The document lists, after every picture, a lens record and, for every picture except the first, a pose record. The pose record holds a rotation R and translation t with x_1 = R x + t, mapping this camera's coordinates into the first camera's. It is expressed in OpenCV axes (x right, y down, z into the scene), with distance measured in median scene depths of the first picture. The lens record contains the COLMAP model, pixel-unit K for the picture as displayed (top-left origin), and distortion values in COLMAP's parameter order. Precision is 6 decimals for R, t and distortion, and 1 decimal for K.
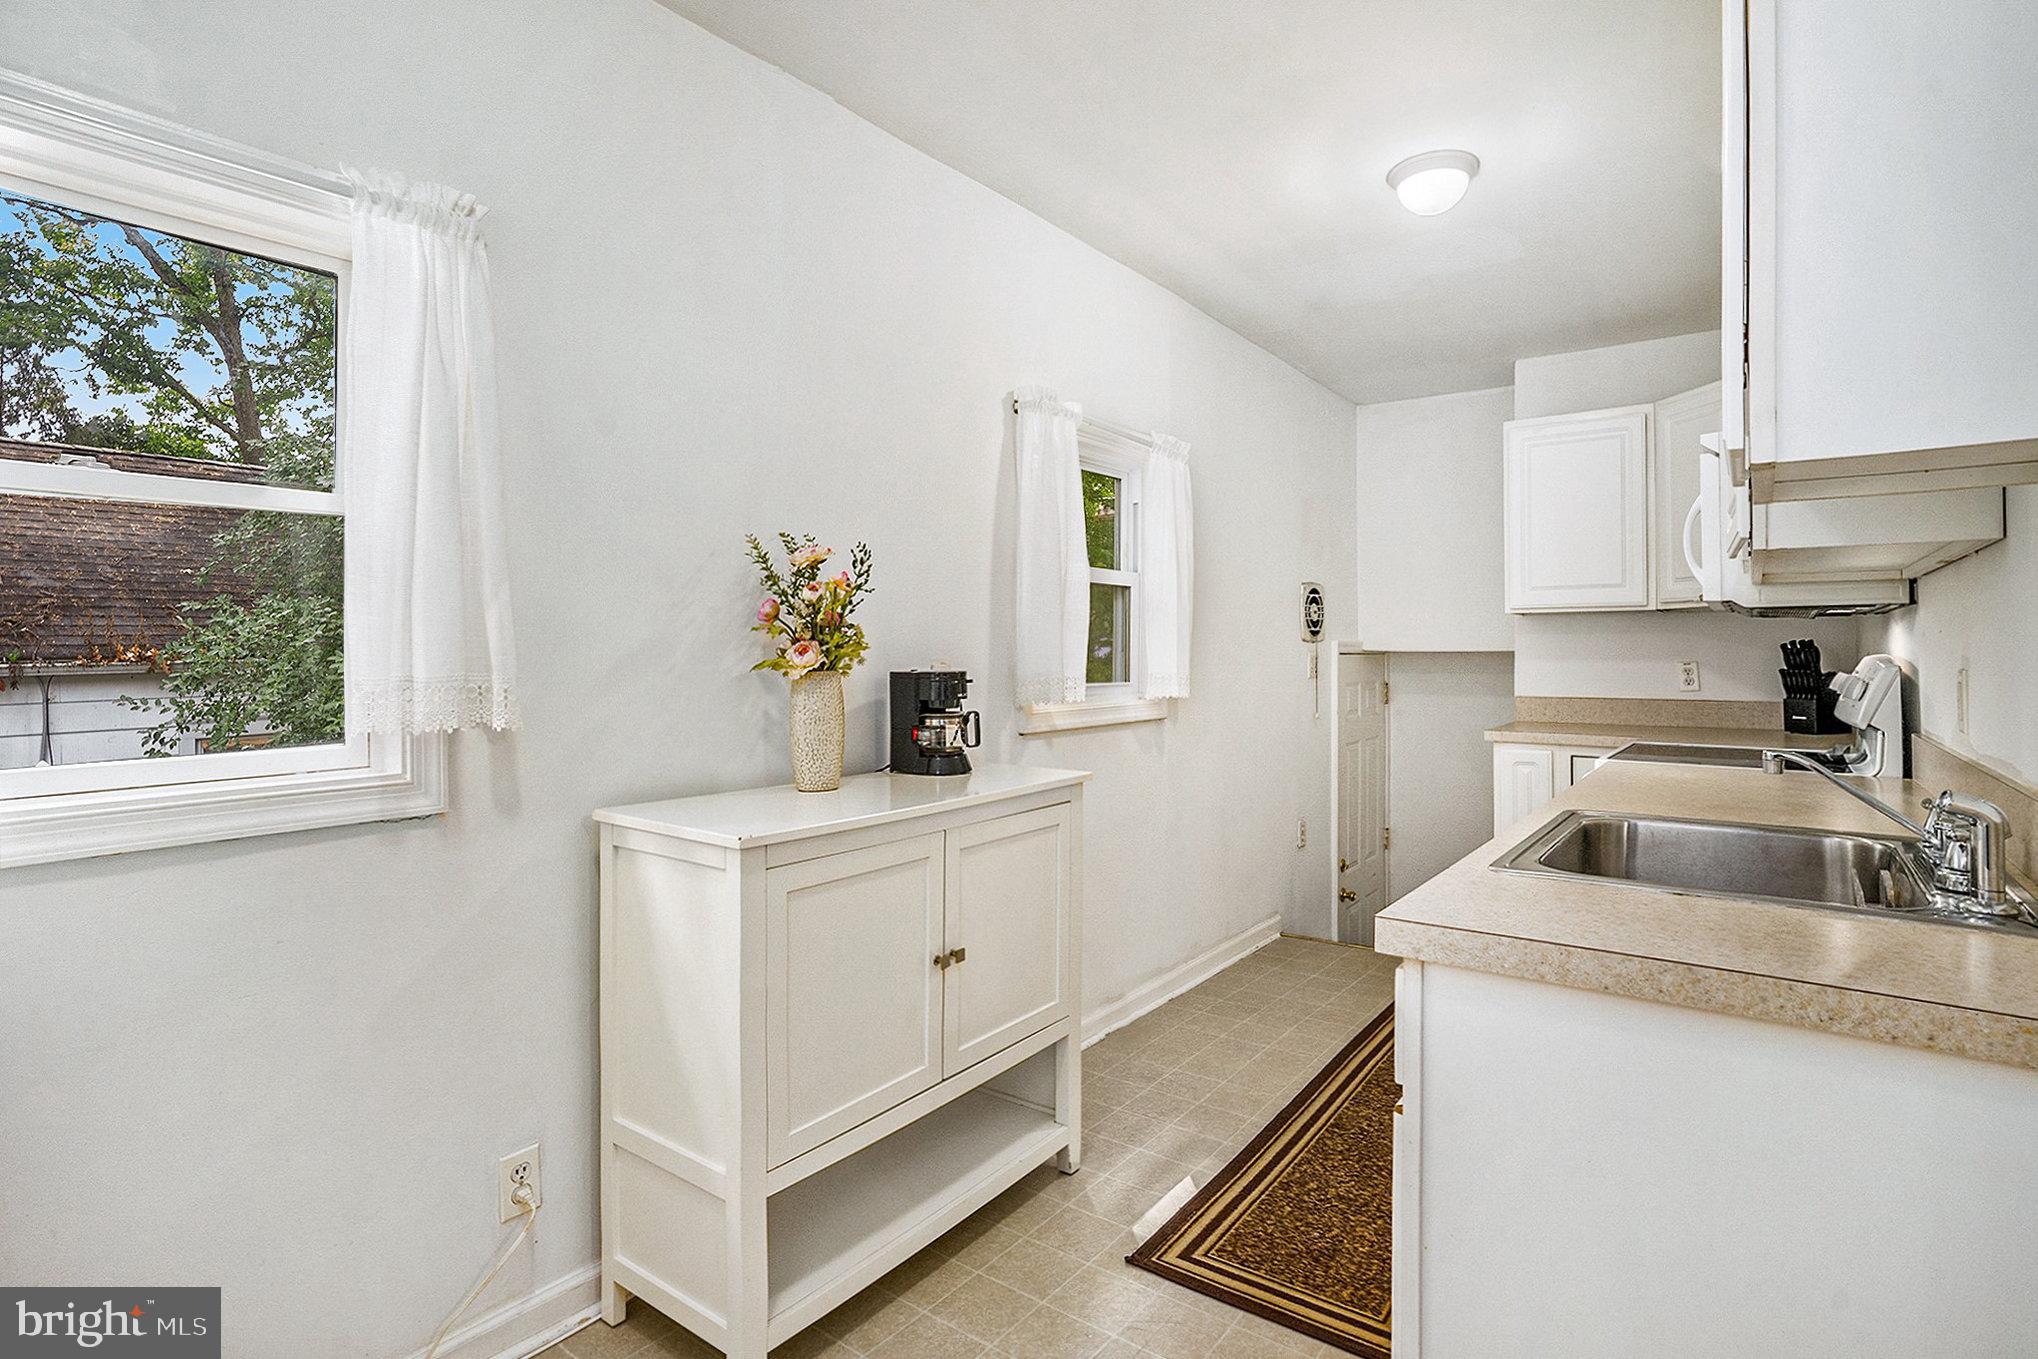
lens RADIAL K [[1012.4, 0, 1012.6], [0, 1012.4, 679.6], [0, 0, 1]] dist [-0.043641, 0.013989]
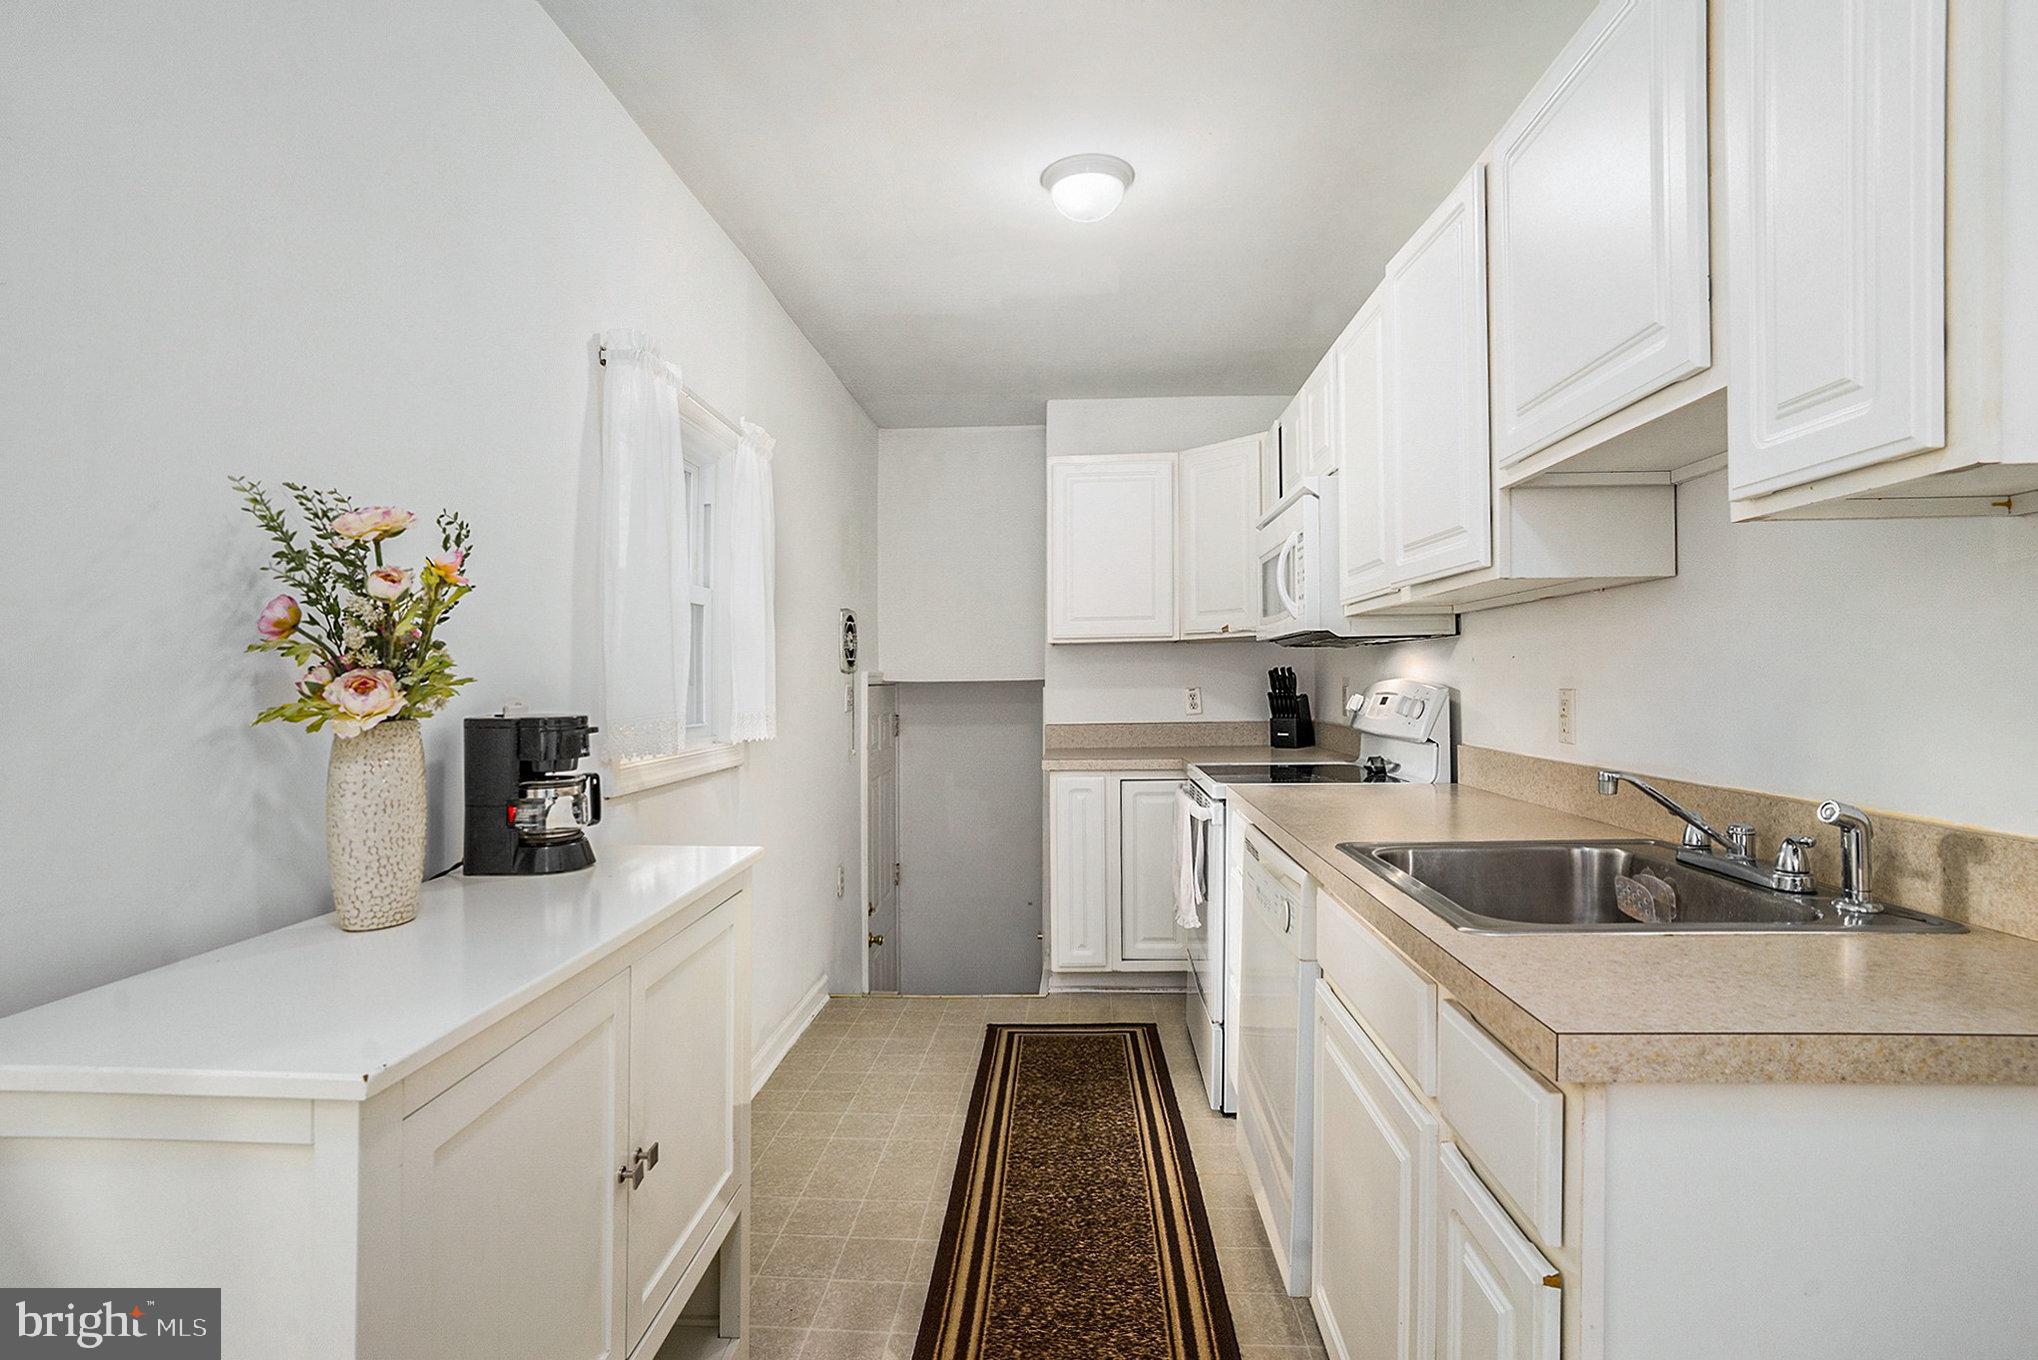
lens RADIAL K [[1012.4, 0, 1018.5], [0, 1012.4, 661.0], [0, 0, 1]] dist [-0.043641, 0.013989]
pose [[0.838068, 0.001126, 0.545564, -0.166502], [0.026985, 0.998688, -0.043515, -0.006945], [-0.544898, 0.051190, 0.836939, 0.266786]]
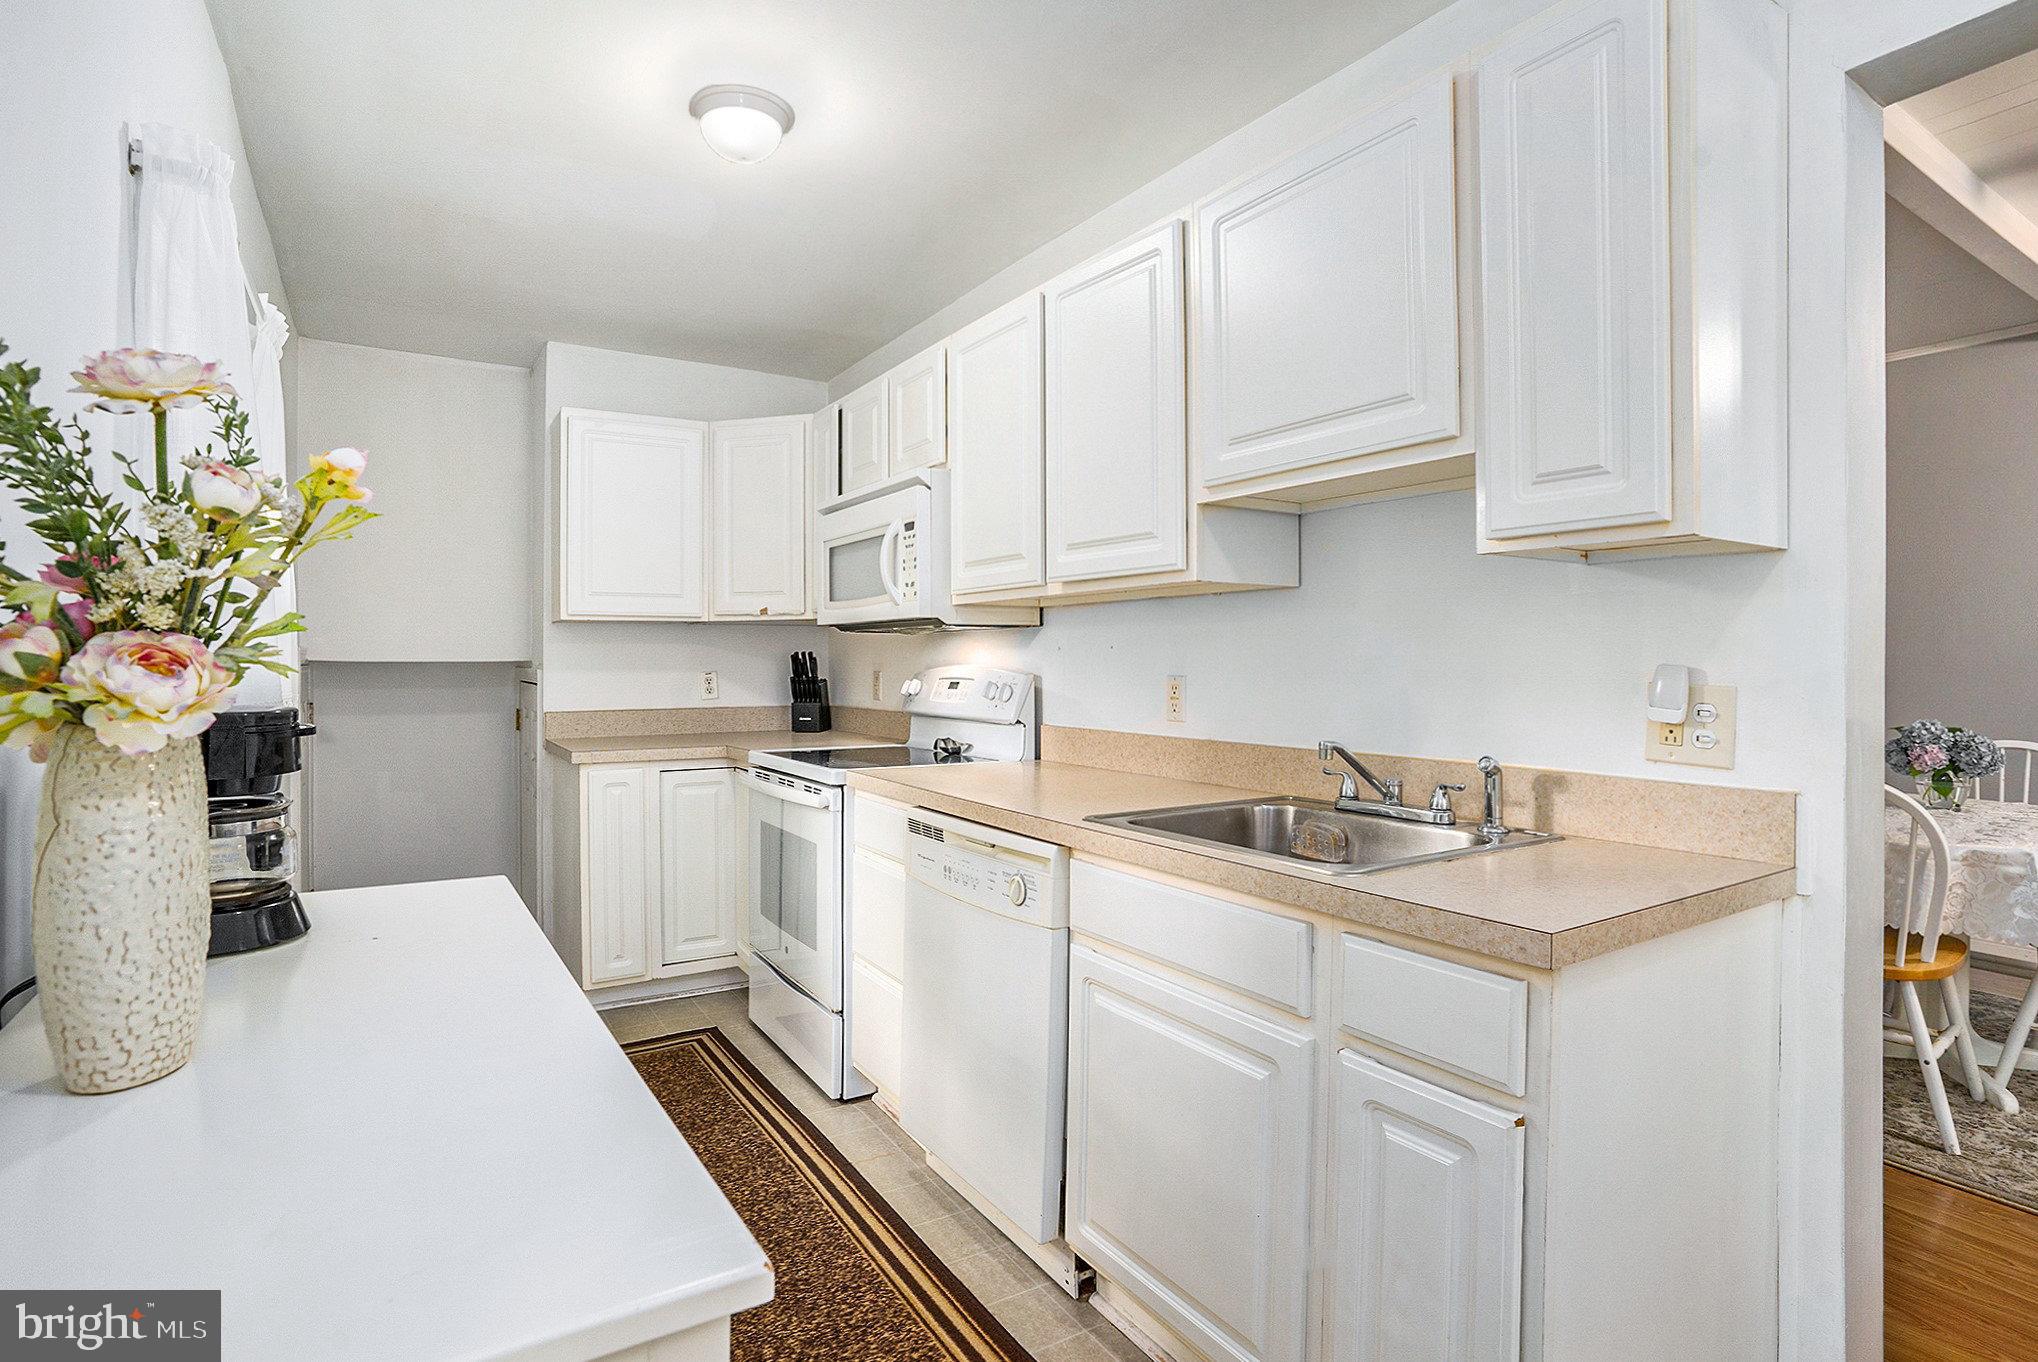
lens RADIAL K [[1012.4, 0, 1015.2], [0, 1012.4, 670.5], [0, 0, 1]] dist [-0.043641, 0.013989]
pose [[0.359904, -0.007526, 0.932959, -0.337482], [0.025681, 0.999668, -0.001843, -0.015315], [-0.932636, 0.024623, 0.359978, 0.519931]]
